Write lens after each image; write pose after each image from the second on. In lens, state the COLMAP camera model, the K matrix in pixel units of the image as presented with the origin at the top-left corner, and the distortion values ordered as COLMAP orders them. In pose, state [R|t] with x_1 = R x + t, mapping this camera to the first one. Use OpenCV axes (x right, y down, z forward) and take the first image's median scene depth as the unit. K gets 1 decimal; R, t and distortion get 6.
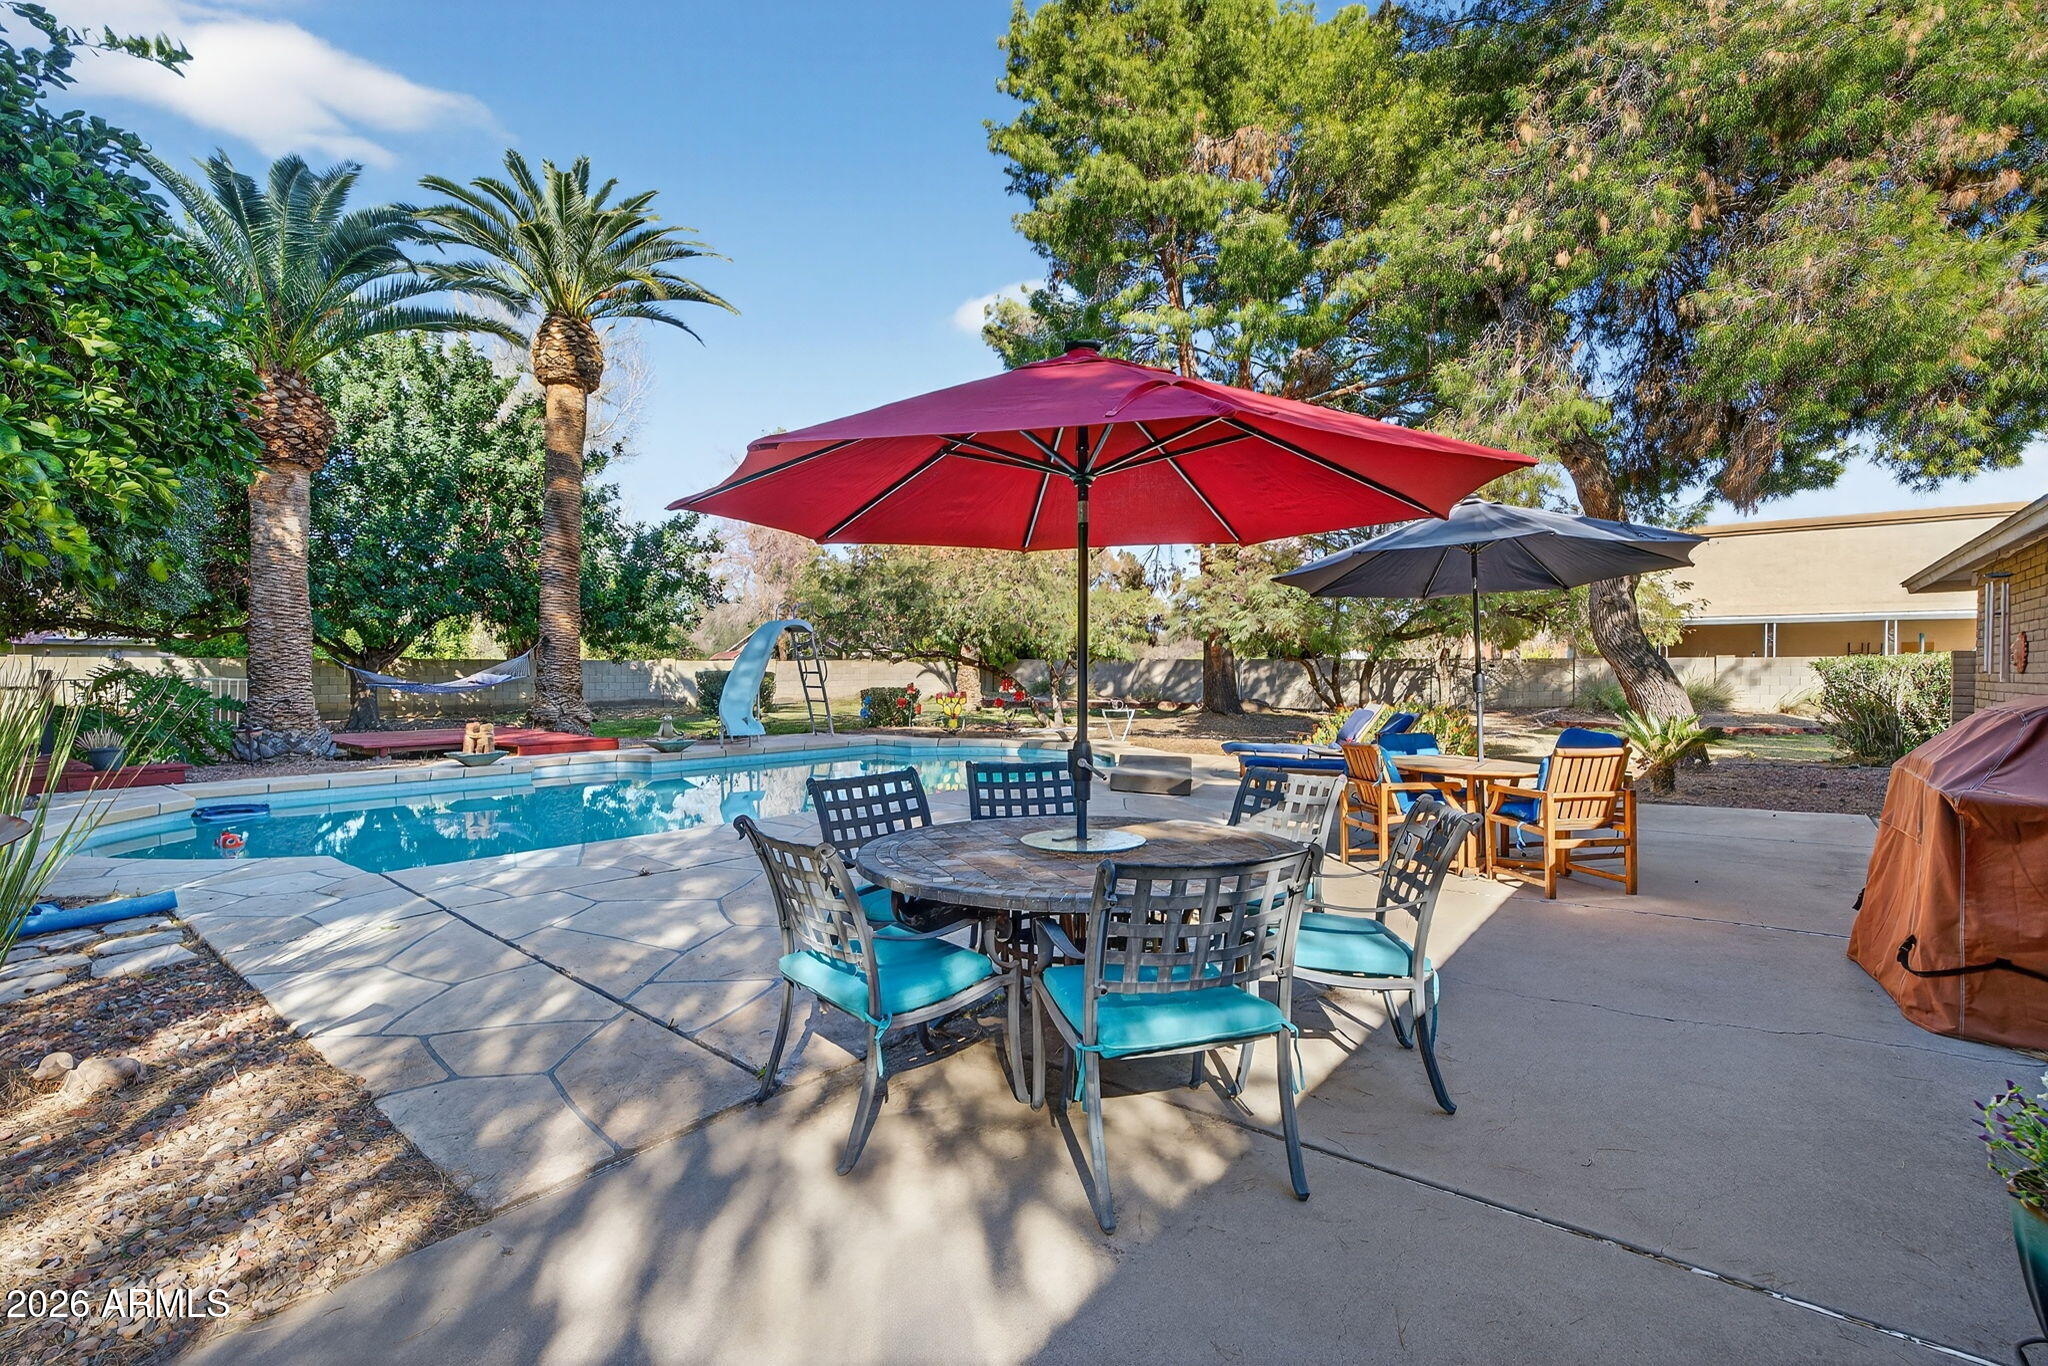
lens RADIAL K [[859.4, 0, 1023.5], [0, 859.4, 645.6], [0, 0, 1]] dist [-0.002165, -0.000014]
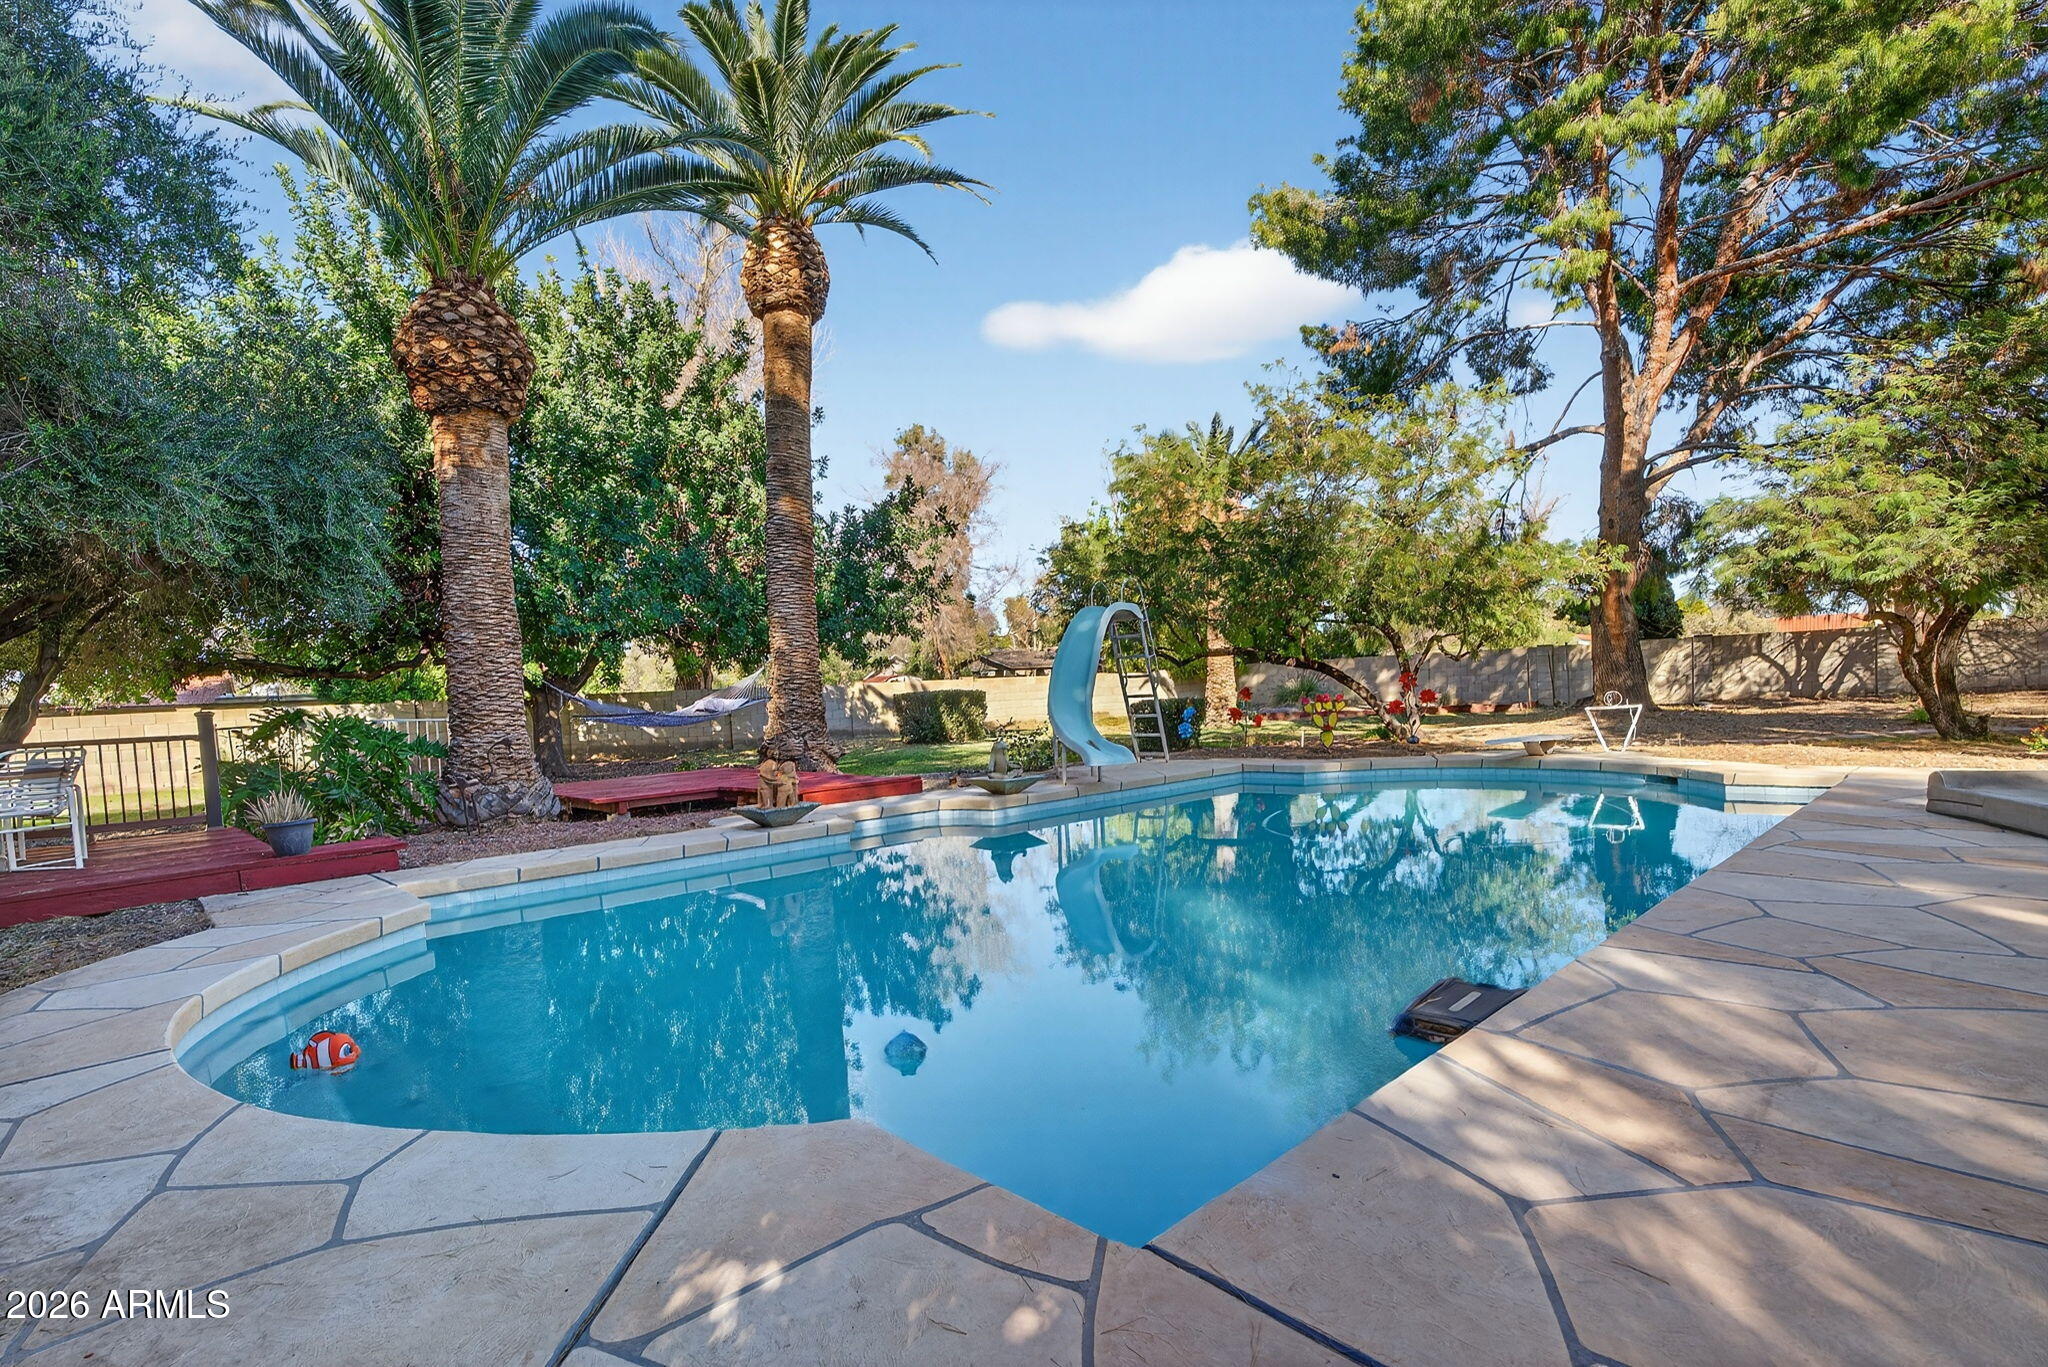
lens RADIAL K [[915.9, 0, 1021.5], [0, 915.9, 689.3], [0, 0, 1]] dist [-0.010818, 0.000609]
pose [[0.990730, -0.048252, -0.126987, -0.282442], [0.051856, 0.998336, 0.025227, 0.020264], [0.125559, -0.031578, 0.991583, 0.256583]]
